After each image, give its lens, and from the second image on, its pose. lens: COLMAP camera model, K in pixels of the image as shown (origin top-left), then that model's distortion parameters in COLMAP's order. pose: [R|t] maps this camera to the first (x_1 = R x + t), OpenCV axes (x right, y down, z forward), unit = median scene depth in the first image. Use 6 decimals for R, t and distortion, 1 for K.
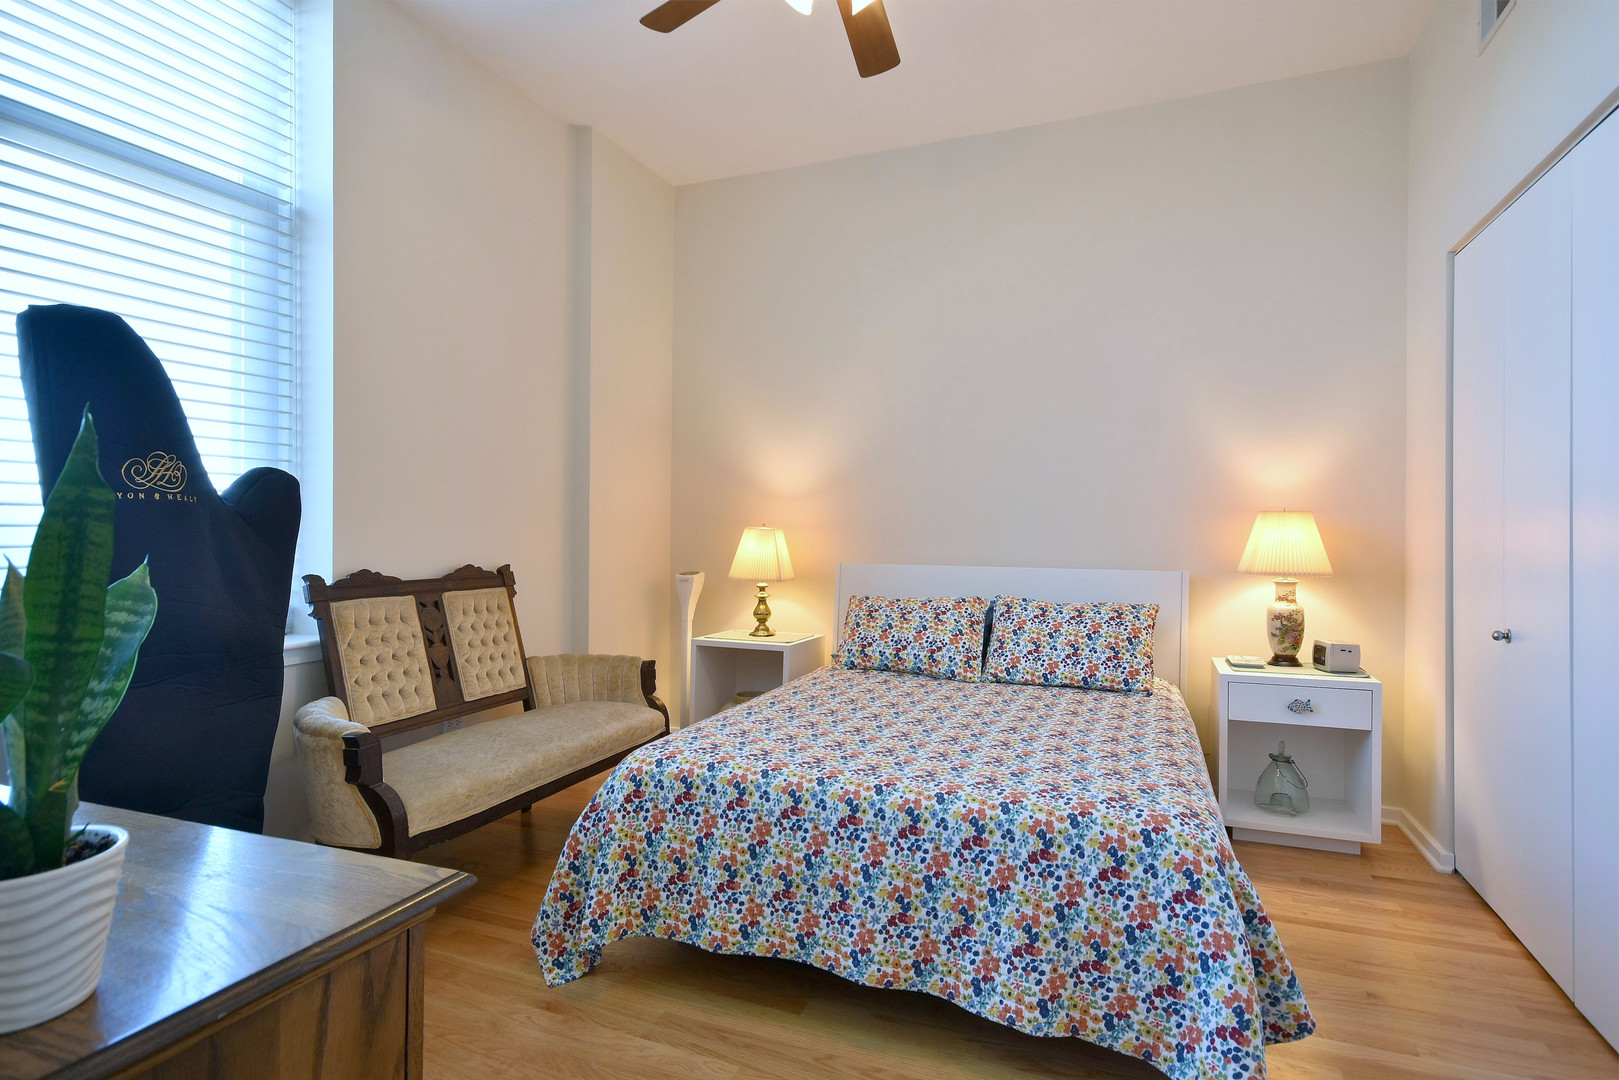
lens RADIAL K [[860.3, 0, 814.6], [0, 860.3, 528.9], [0, 0, 1]] dist [0.011278, 0.008060]
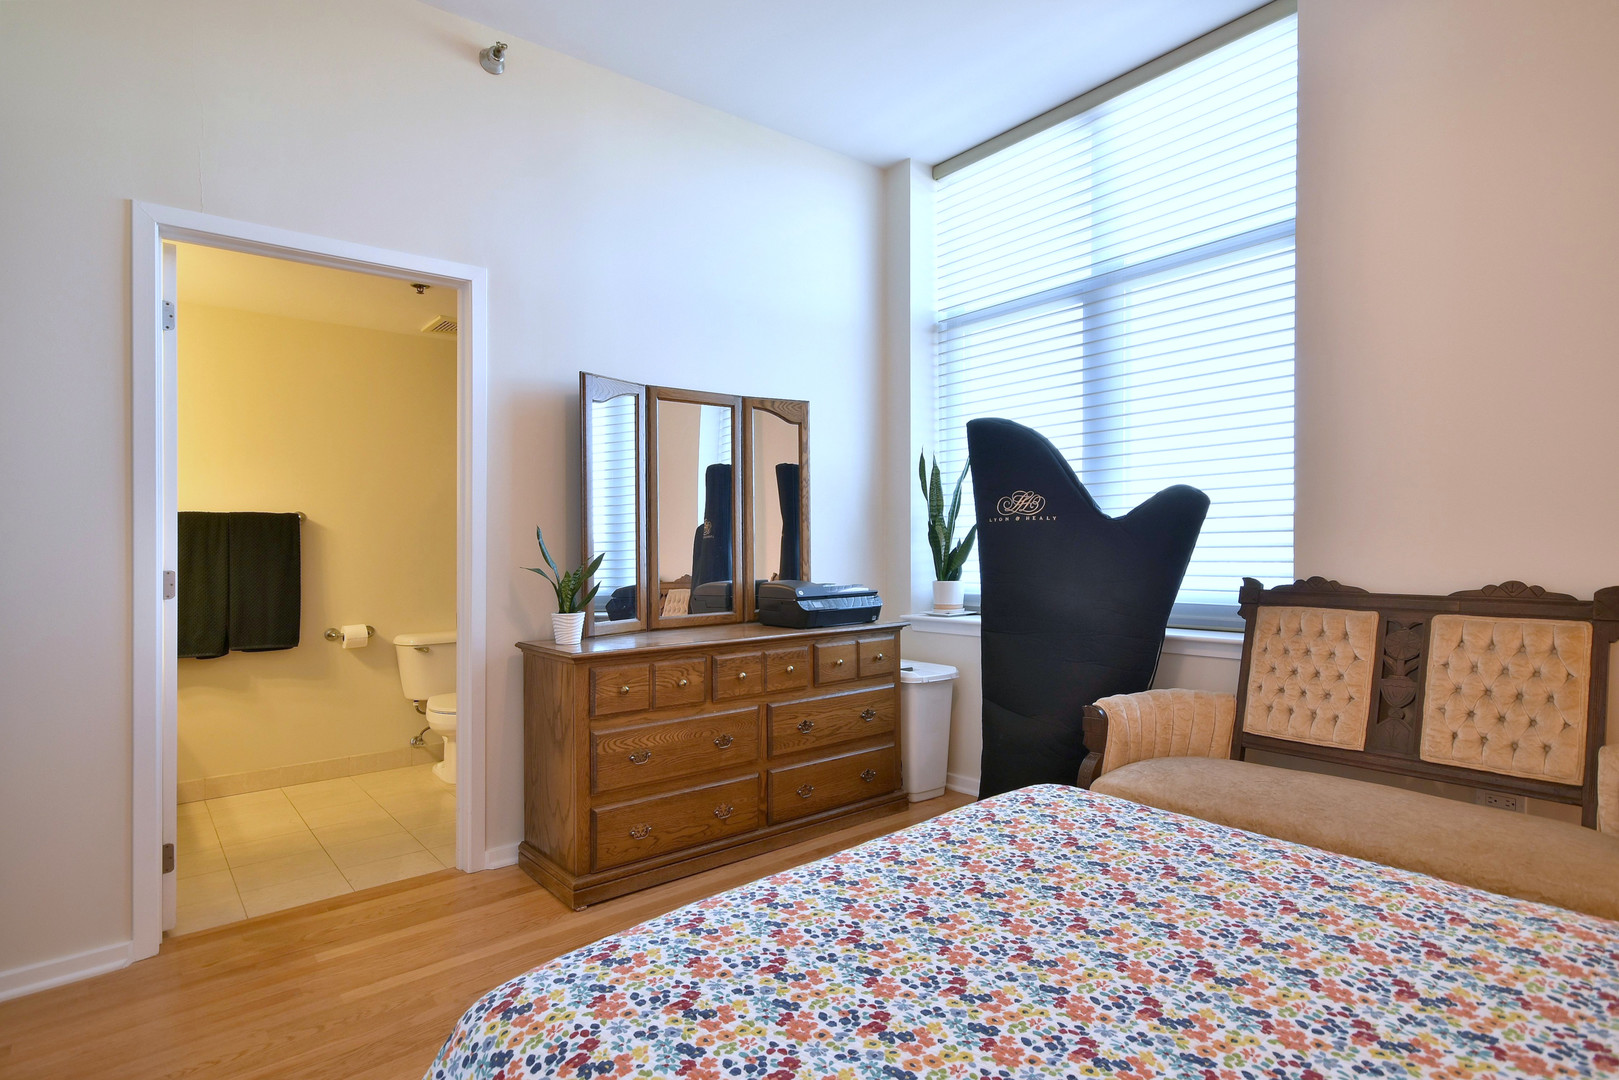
lens RADIAL K [[860.3, 0, 800.4], [0, 860.3, 548.8], [0, 0, 1]] dist [0.011278, 0.008060]
pose [[-0.490622, 0.018557, -0.871175, 0.531359], [0.015446, 0.999801, 0.012598, -0.004483], [0.871236, -0.007275, -0.490811, 0.888642]]
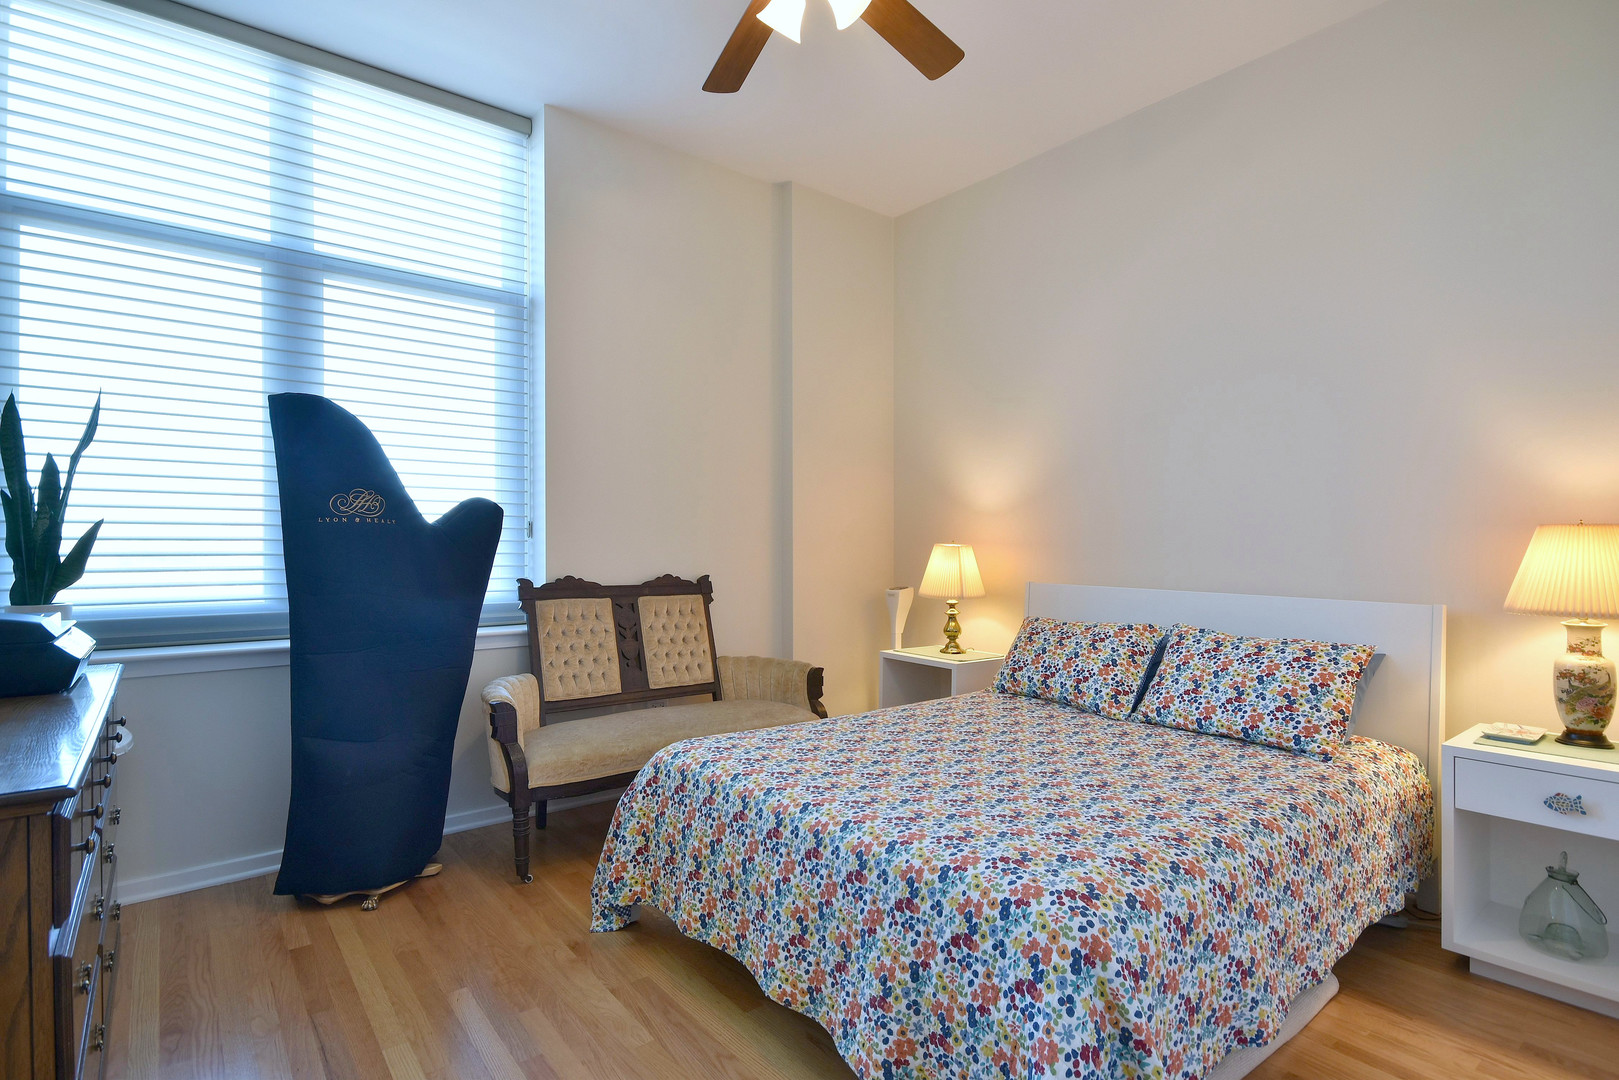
lens RADIAL K [[827.6, 0, 810.9], [0, 827.6, 545.8], [0, 0, 1]] dist [0.021299, -0.006361]
pose [[0.871132, 0.005246, -0.491020, 0.349082], [-0.005154, 0.999986, 0.001541, -0.000921], [0.491021, 0.001188, 0.871147, 0.106873]]
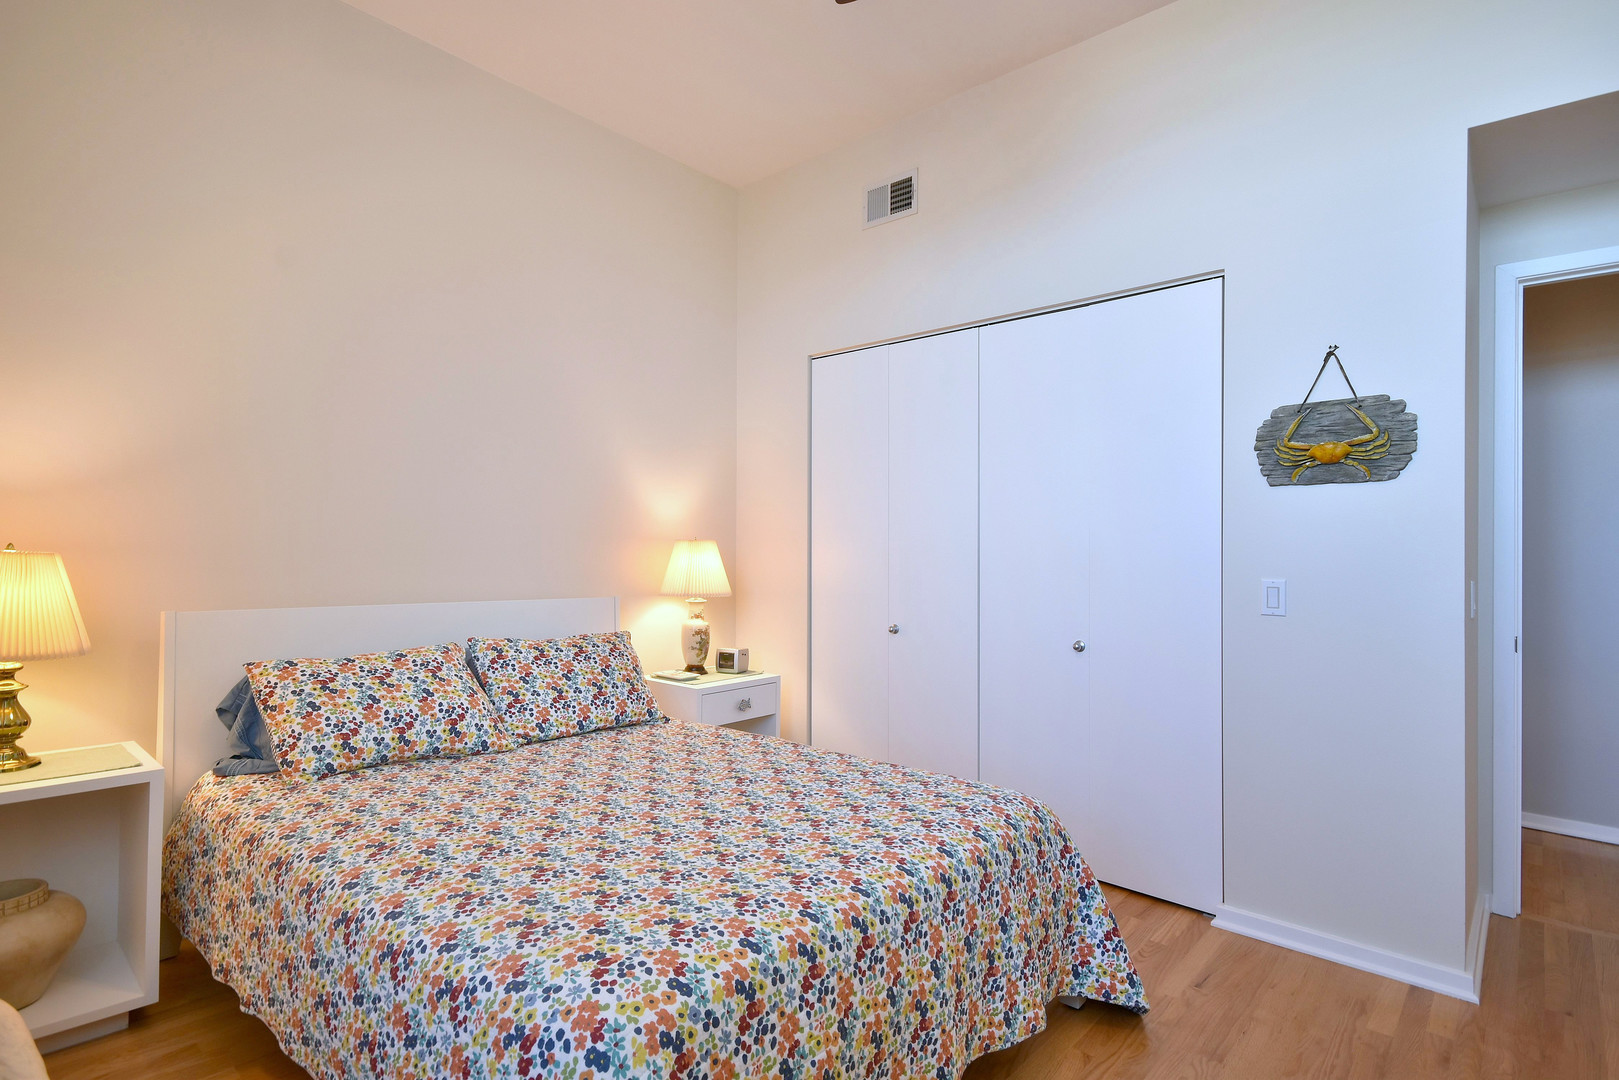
lens RADIAL K [[827.6, 0, 793.5], [0, 827.6, 548.2], [0, 0, 1]] dist [0.021299, -0.006361]
pose [[0.326517, 0.007582, 0.945161, -0.478532], [-0.013059, 0.999909, -0.003510, -0.007861], [-0.945101, -0.011197, 0.326586, 0.542863]]
